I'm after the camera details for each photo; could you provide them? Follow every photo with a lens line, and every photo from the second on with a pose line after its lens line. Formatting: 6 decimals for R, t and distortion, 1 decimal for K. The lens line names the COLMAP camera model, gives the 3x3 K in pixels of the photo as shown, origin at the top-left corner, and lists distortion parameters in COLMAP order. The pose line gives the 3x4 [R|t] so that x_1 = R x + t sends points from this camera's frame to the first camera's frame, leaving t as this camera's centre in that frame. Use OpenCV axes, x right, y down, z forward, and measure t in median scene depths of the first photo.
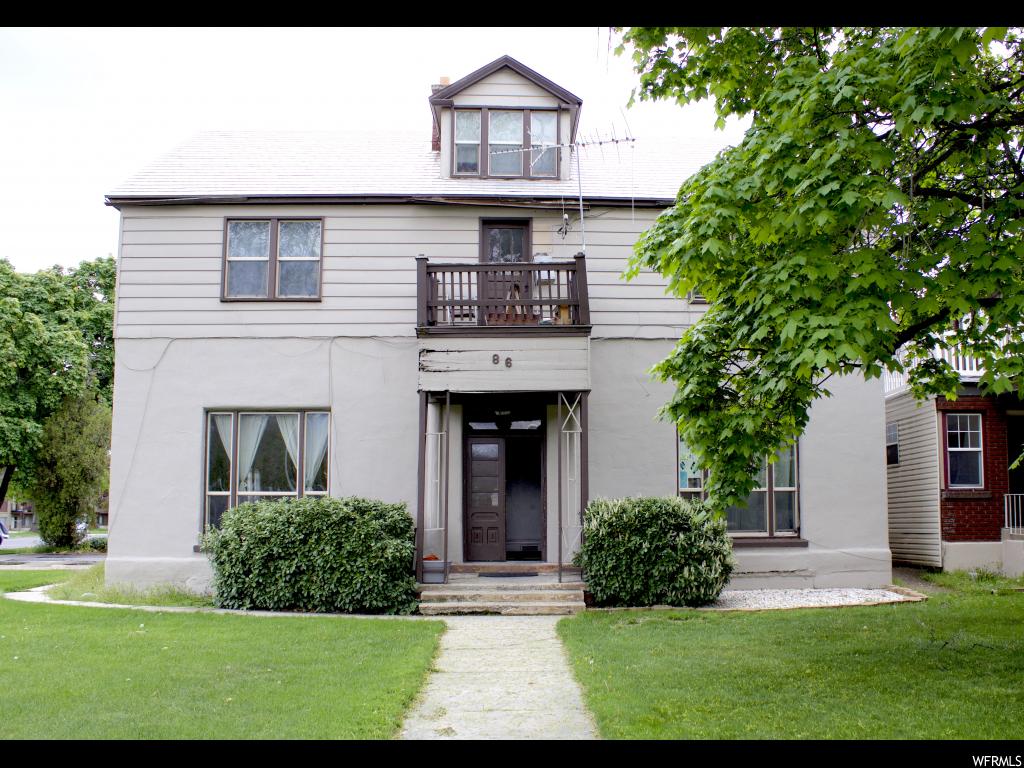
lens RADIAL K [[959.4, 0, 563.5], [0, 959.4, 413.1], [0, 0, 1]] dist [-0.128758, -0.000431]
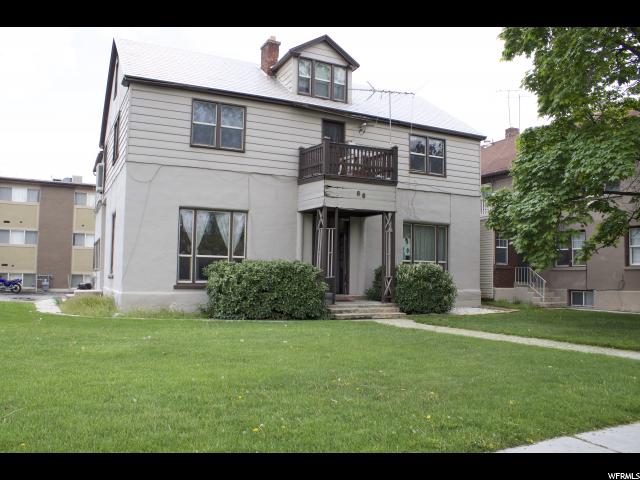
lens RADIAL K [[530.7, 0, 314.0], [0, 530.7, 245.2], [0, 0, 1]] dist [-0.171415, 0.147320]
pose [[0.919262, 0.041424, 0.391460, -0.520951], [-0.060683, 0.997473, 0.036949, 0.014791], [-0.388940, -0.057721, 0.919453, 0.005248]]
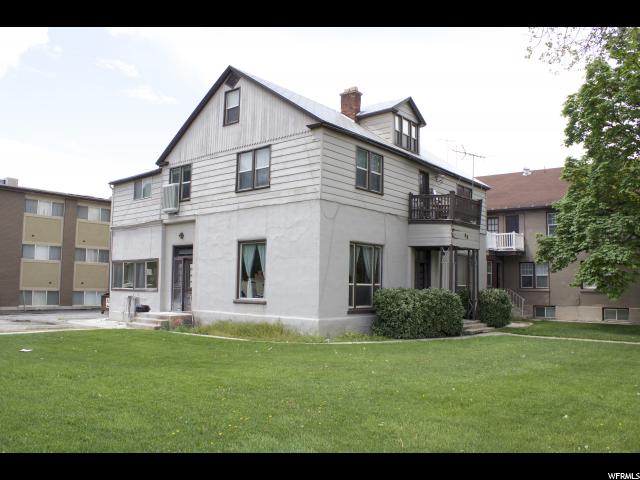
lens RADIAL K [[530.7, 0, 314.0], [0, 530.7, 245.2], [0, 0, 1]] dist [-0.171415, 0.147320]
pose [[0.688741, 0.072787, 0.721345, -1.212769], [-0.097121, 0.995243, -0.007693, 0.018344], [-0.718473, -0.064759, 0.692533, 0.278069]]
